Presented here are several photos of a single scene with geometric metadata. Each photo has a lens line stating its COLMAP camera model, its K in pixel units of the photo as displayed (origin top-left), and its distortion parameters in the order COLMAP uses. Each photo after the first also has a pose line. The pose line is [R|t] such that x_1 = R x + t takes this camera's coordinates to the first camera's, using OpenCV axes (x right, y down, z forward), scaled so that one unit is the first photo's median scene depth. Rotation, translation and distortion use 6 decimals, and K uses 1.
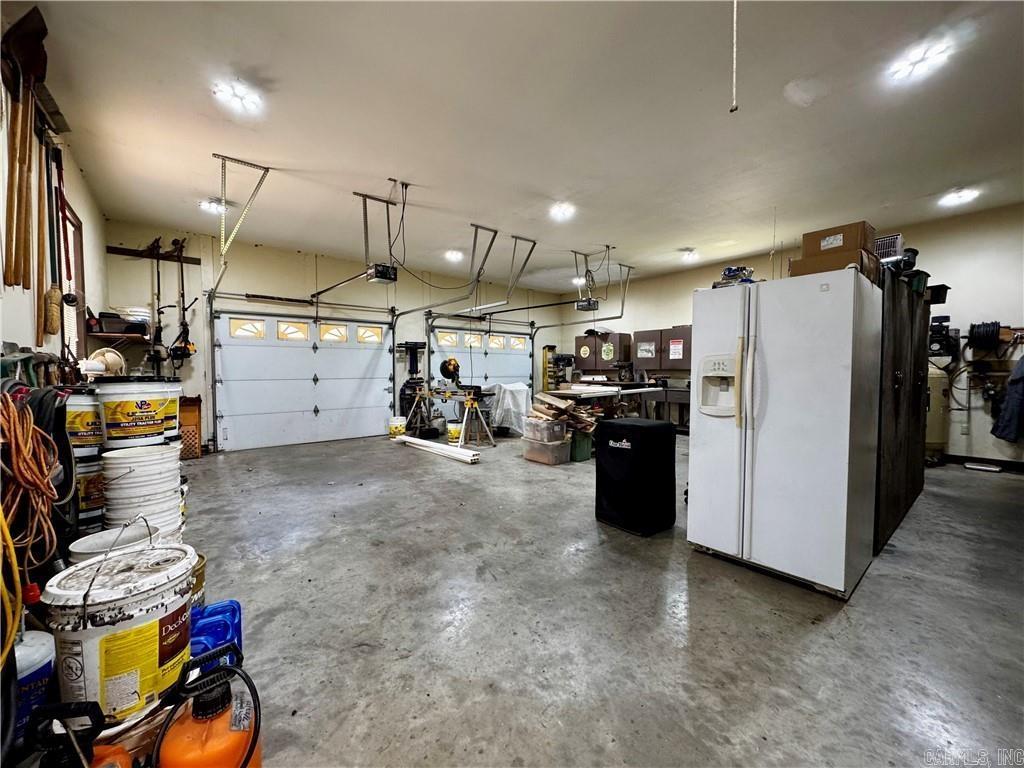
lens RADIAL K [[409.2, 0, 513.7], [0, 409.2, 385.4], [0, 0, 1]] dist [-0.001472, -0.000204]
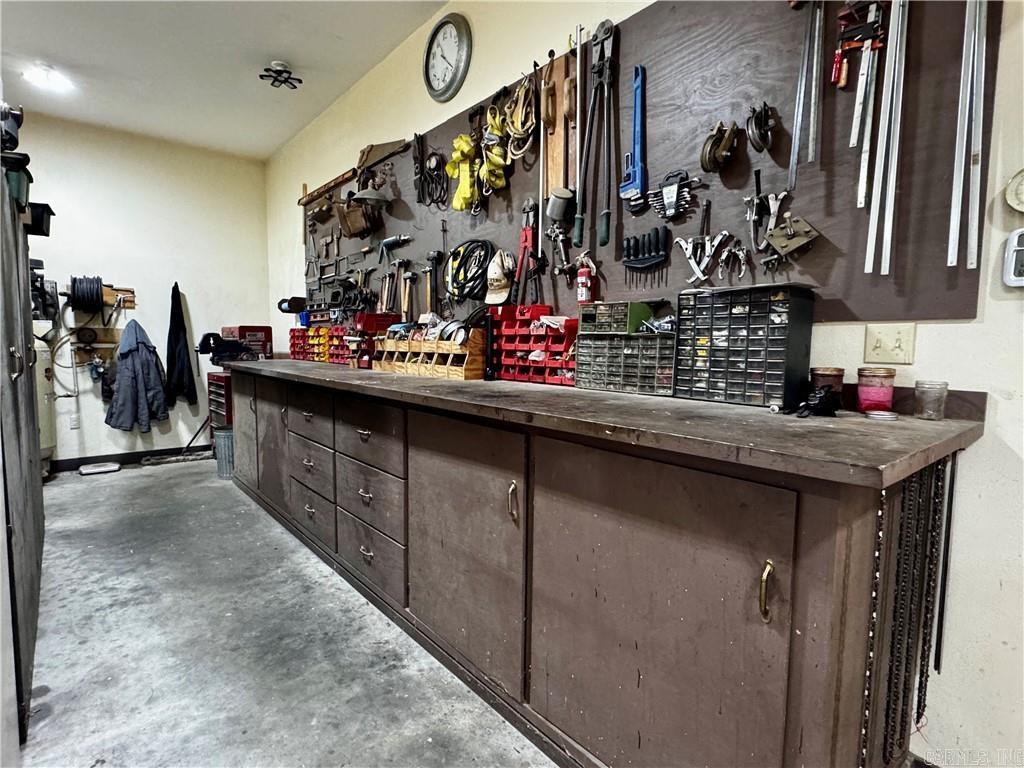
lens RADIAL K [[536.7, 0, 509.8], [0, 536.7, 386.0], [0, 0, 1]] dist [-0.000277, -0.000776]
pose [[0.001629, -0.079148, 0.996862, 0.164460], [0.023638, 0.996587, 0.079088, -0.014571], [-0.999719, 0.023435, 0.003494, 0.229721]]
